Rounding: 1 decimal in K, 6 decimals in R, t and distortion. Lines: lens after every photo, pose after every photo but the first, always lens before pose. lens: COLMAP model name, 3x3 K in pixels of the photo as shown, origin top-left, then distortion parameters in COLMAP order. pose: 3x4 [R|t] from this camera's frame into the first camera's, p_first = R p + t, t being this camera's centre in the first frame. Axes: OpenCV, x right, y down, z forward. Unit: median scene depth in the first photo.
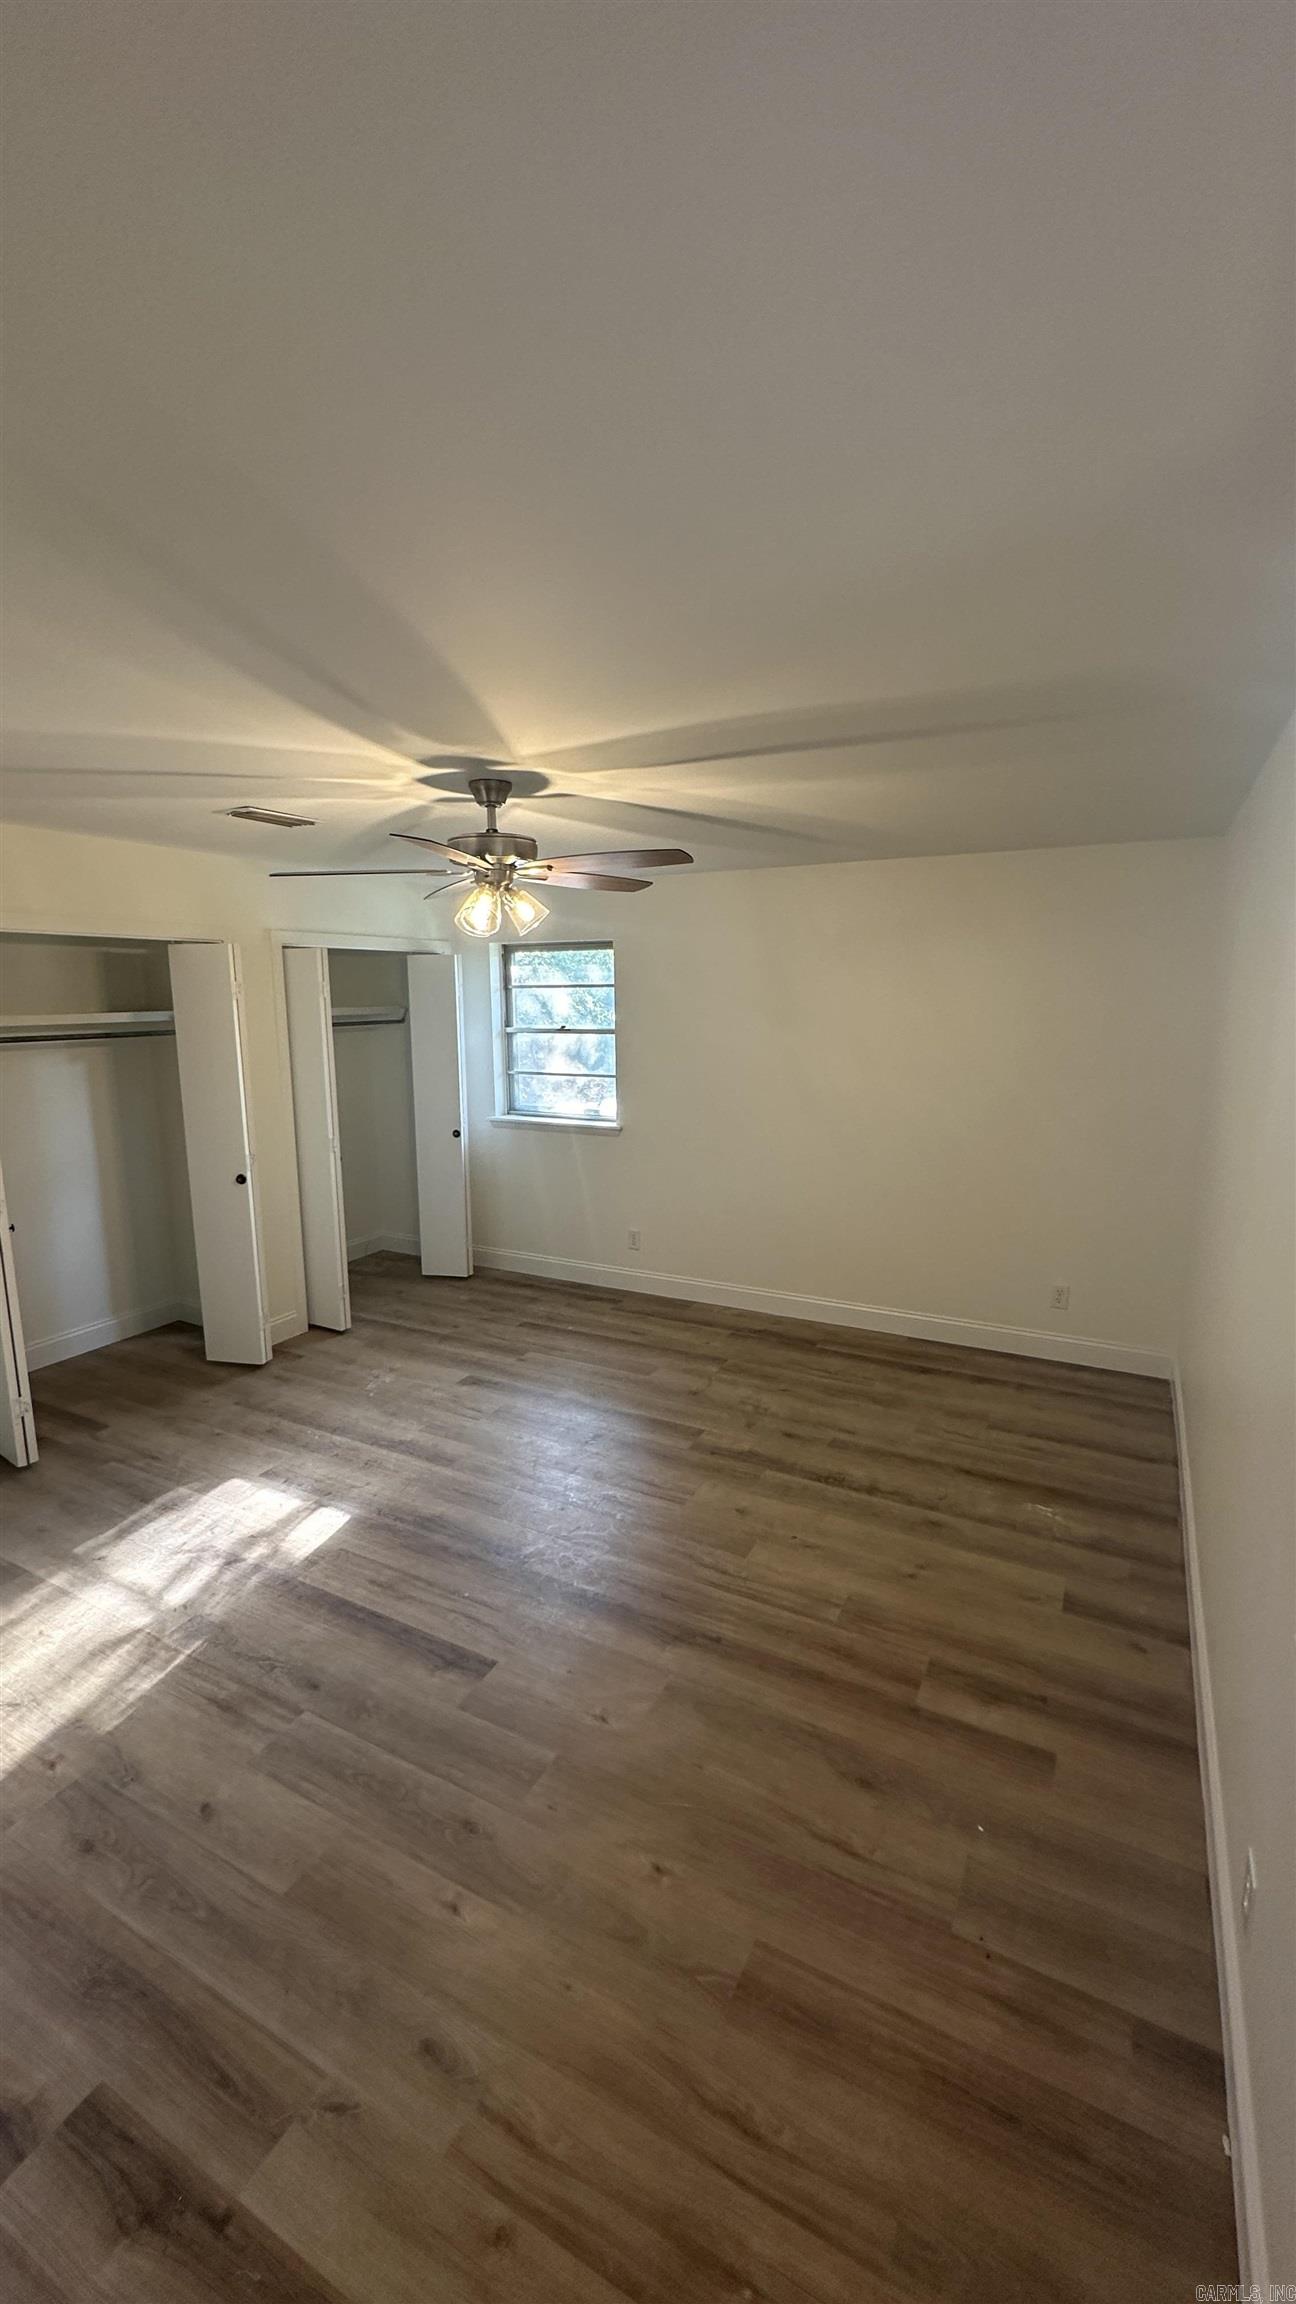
lens RADIAL K [[919.9, 0, 650.8], [0, 919.9, 1151.7], [0, 0, 1]] dist [-0.004950, 0.000977]
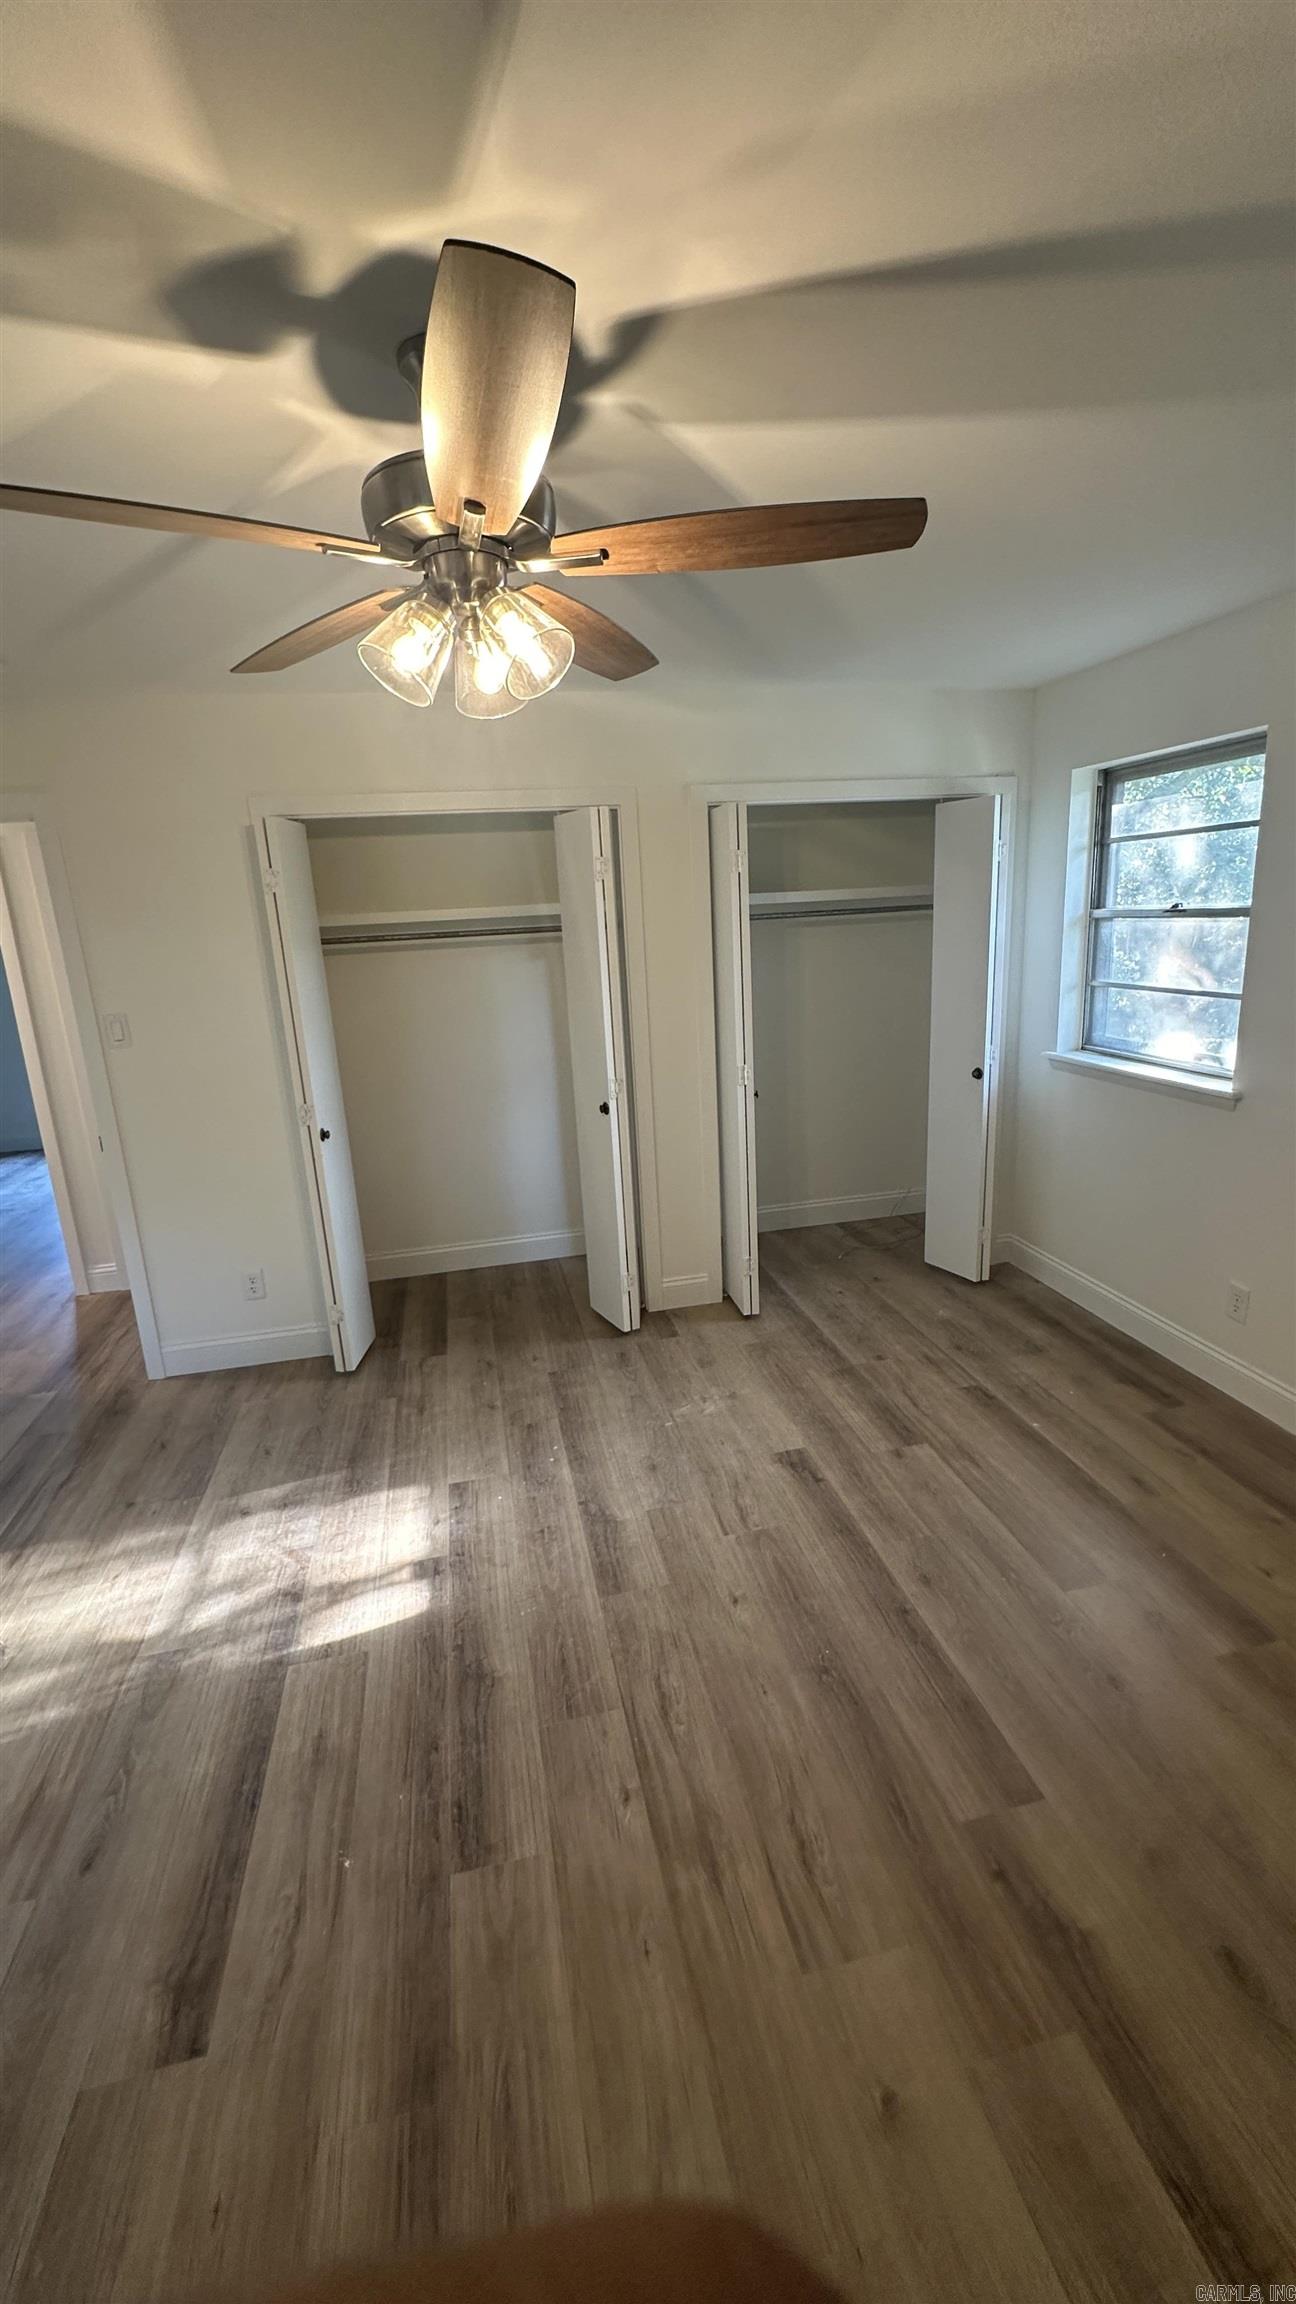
lens RADIAL K [[919.9, 0, 650.8], [0, 919.9, 1151.7], [0, 0, 1]] dist [-0.004950, 0.000977]
pose [[0.640472, 0.167415, -0.749512, 0.213515], [-0.084269, 0.985377, 0.148090, -0.061357], [0.763344, -0.031687, 0.645214, 0.552044]]
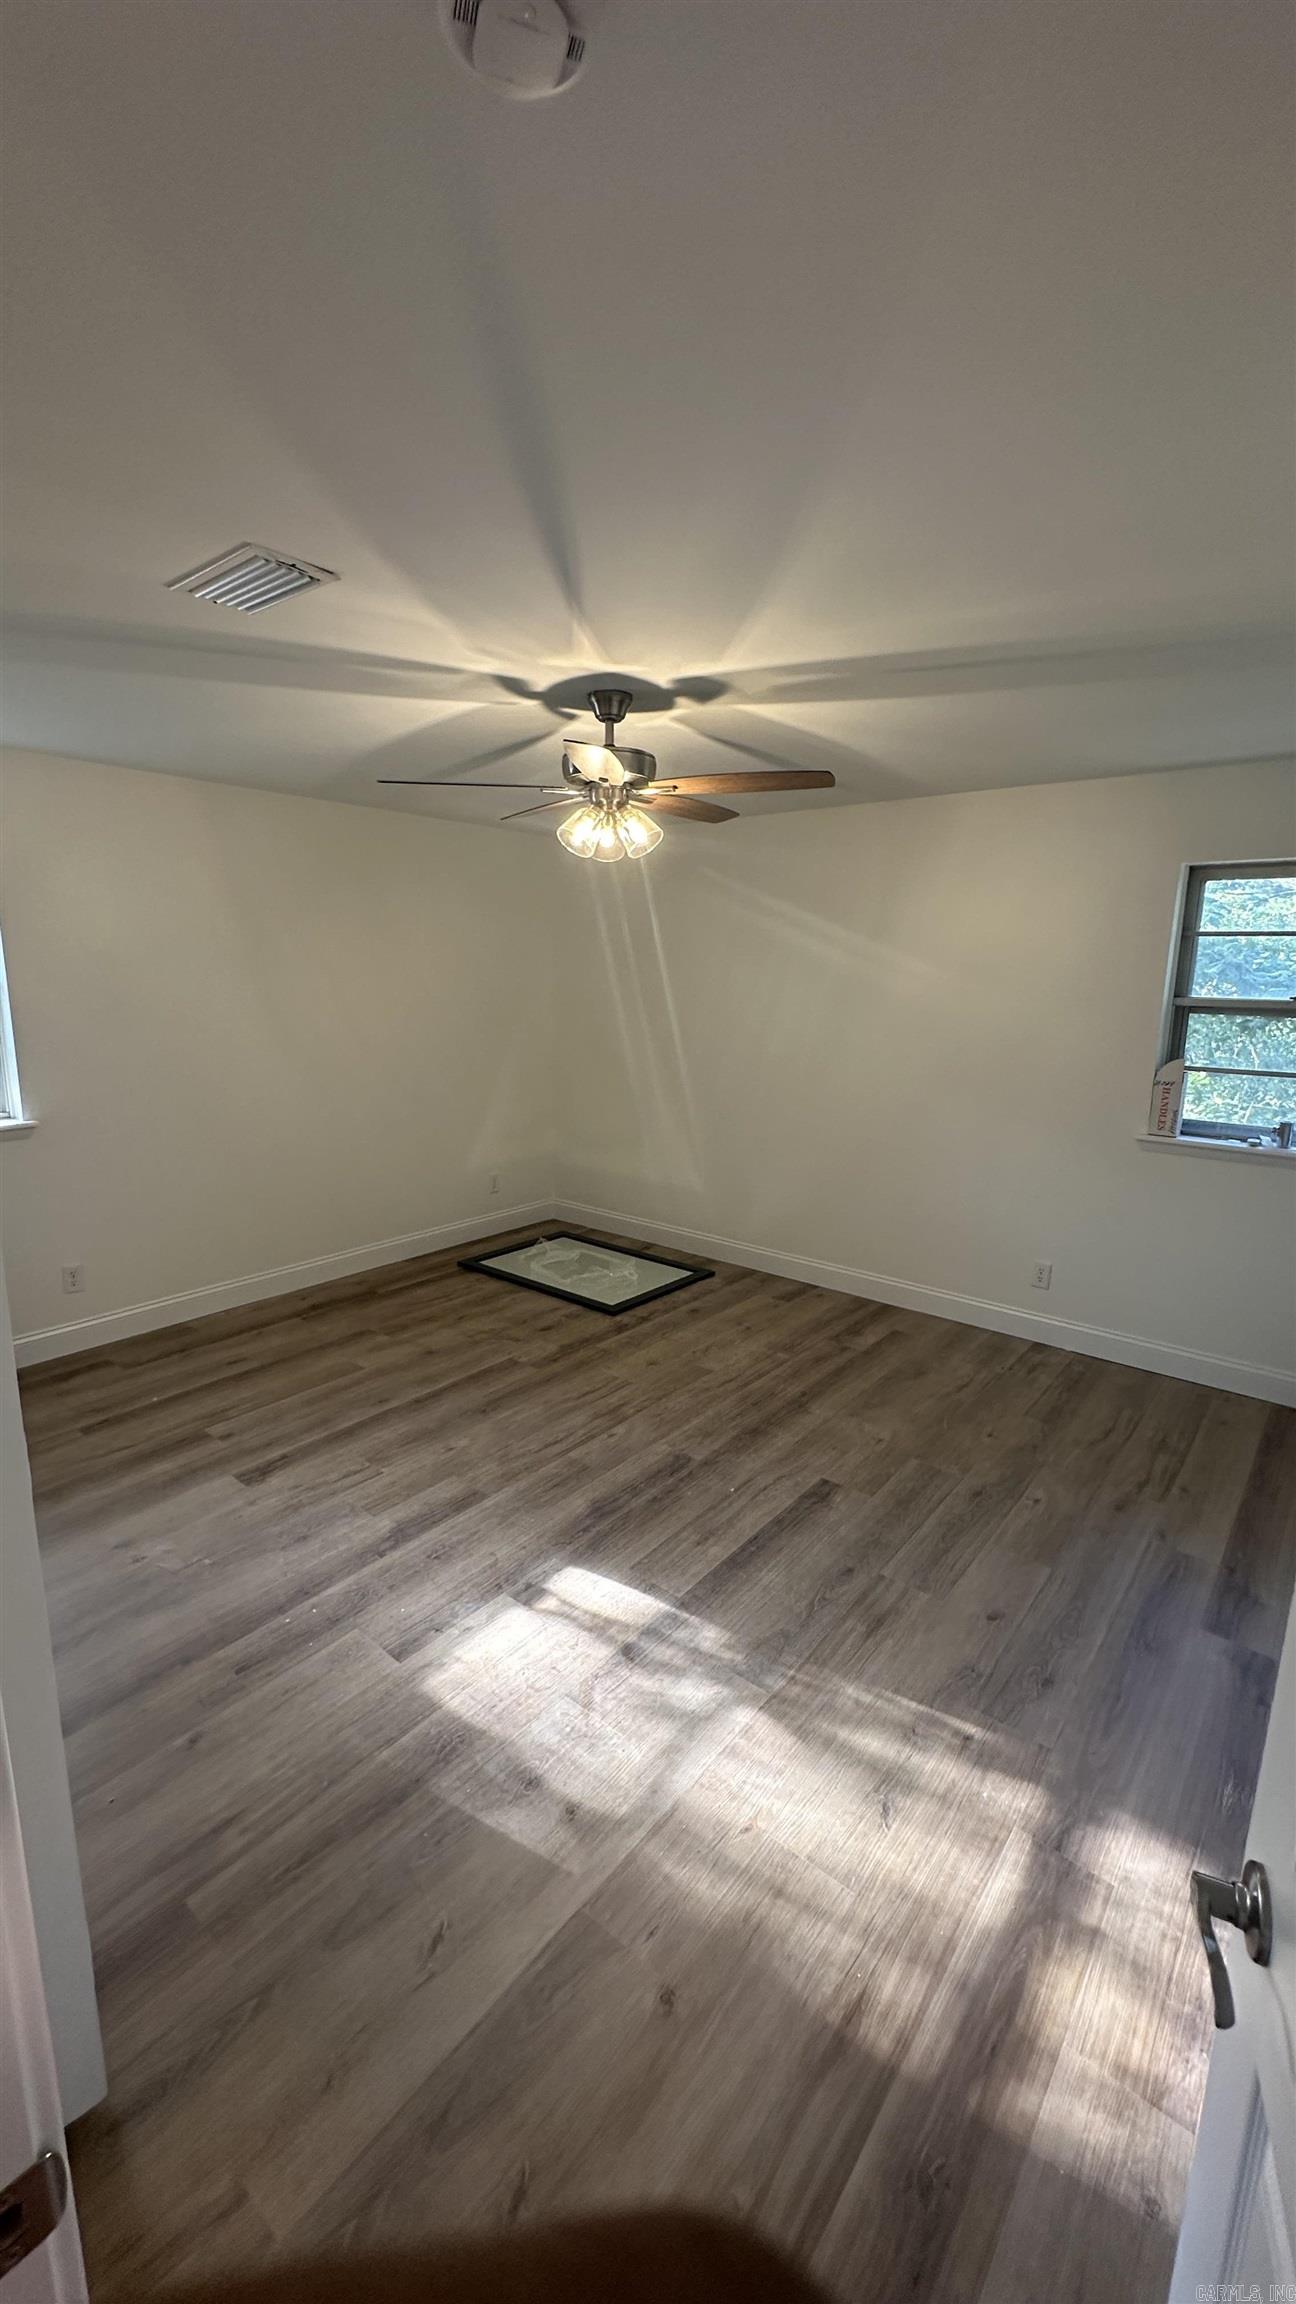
lens RADIAL K [[919.9, 0, 650.8], [0, 919.9, 1151.7], [0, 0, 1]] dist [-0.004950, 0.000977]
pose [[0.195756, -0.185613, 0.962926, -0.834385], [0.152876, 0.975695, 0.156996, -0.059026], [-0.968663, 0.116476, 0.219374, 0.576271]]
